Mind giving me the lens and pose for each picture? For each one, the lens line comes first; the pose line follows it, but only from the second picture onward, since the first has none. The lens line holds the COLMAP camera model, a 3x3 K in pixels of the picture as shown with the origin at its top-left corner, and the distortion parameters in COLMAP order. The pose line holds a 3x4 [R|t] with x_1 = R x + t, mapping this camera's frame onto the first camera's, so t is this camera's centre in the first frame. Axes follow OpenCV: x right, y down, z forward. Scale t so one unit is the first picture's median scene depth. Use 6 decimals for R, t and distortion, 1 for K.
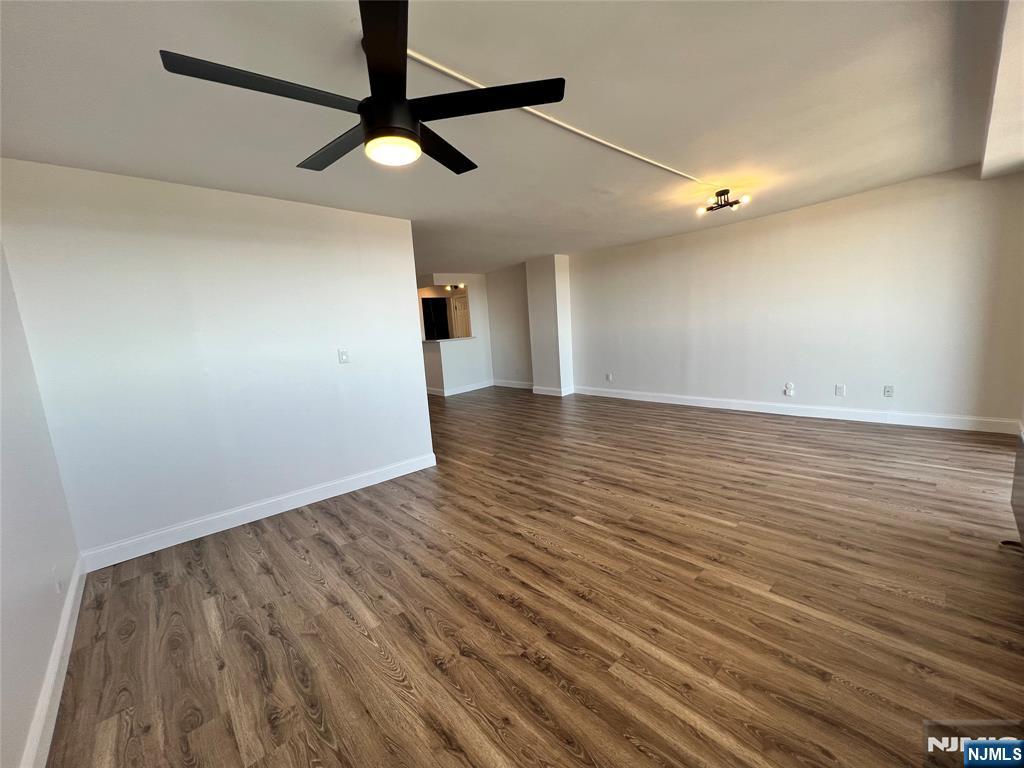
lens RADIAL K [[410.1, 0, 503.6], [0, 410.1, 385.2], [0, 0, 1]] dist [0.000047, 0.000139]
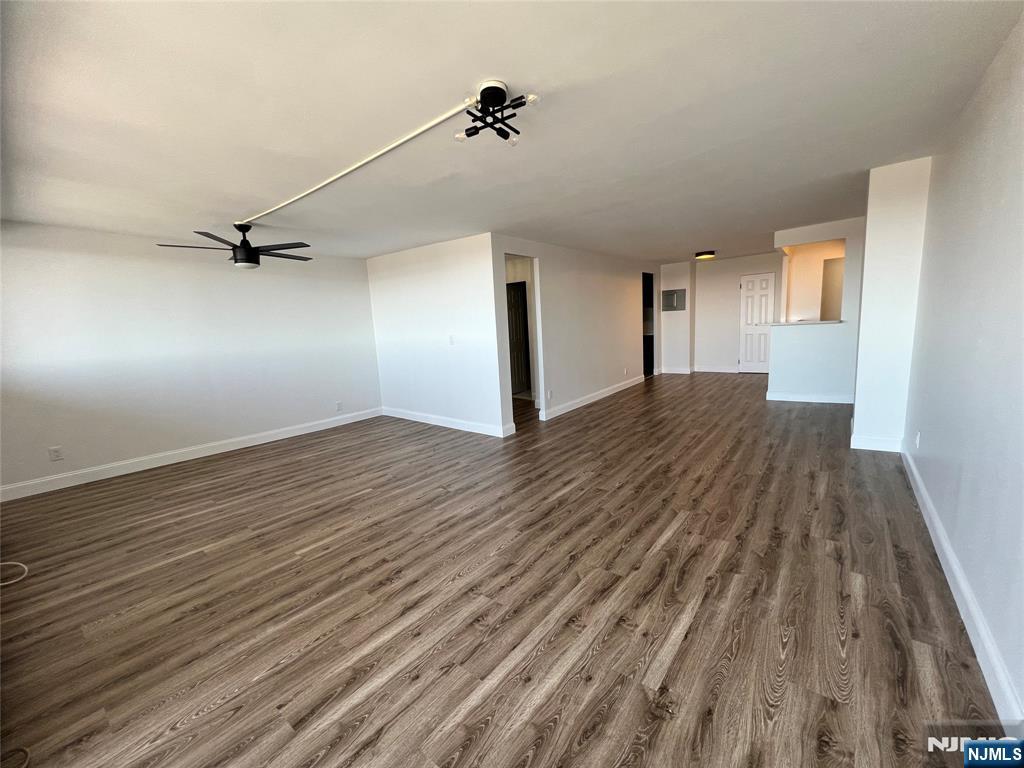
lens RADIAL K [[410.1, 0, 503.6], [0, 410.1, 385.2], [0, 0, 1]] dist [0.000047, 0.000139]
pose [[0.148060, 0.205104, -0.967476, 1.224928], [-0.099869, 0.976359, 0.191704, -0.227598], [0.983923, 0.068237, 0.165043, 1.064003]]
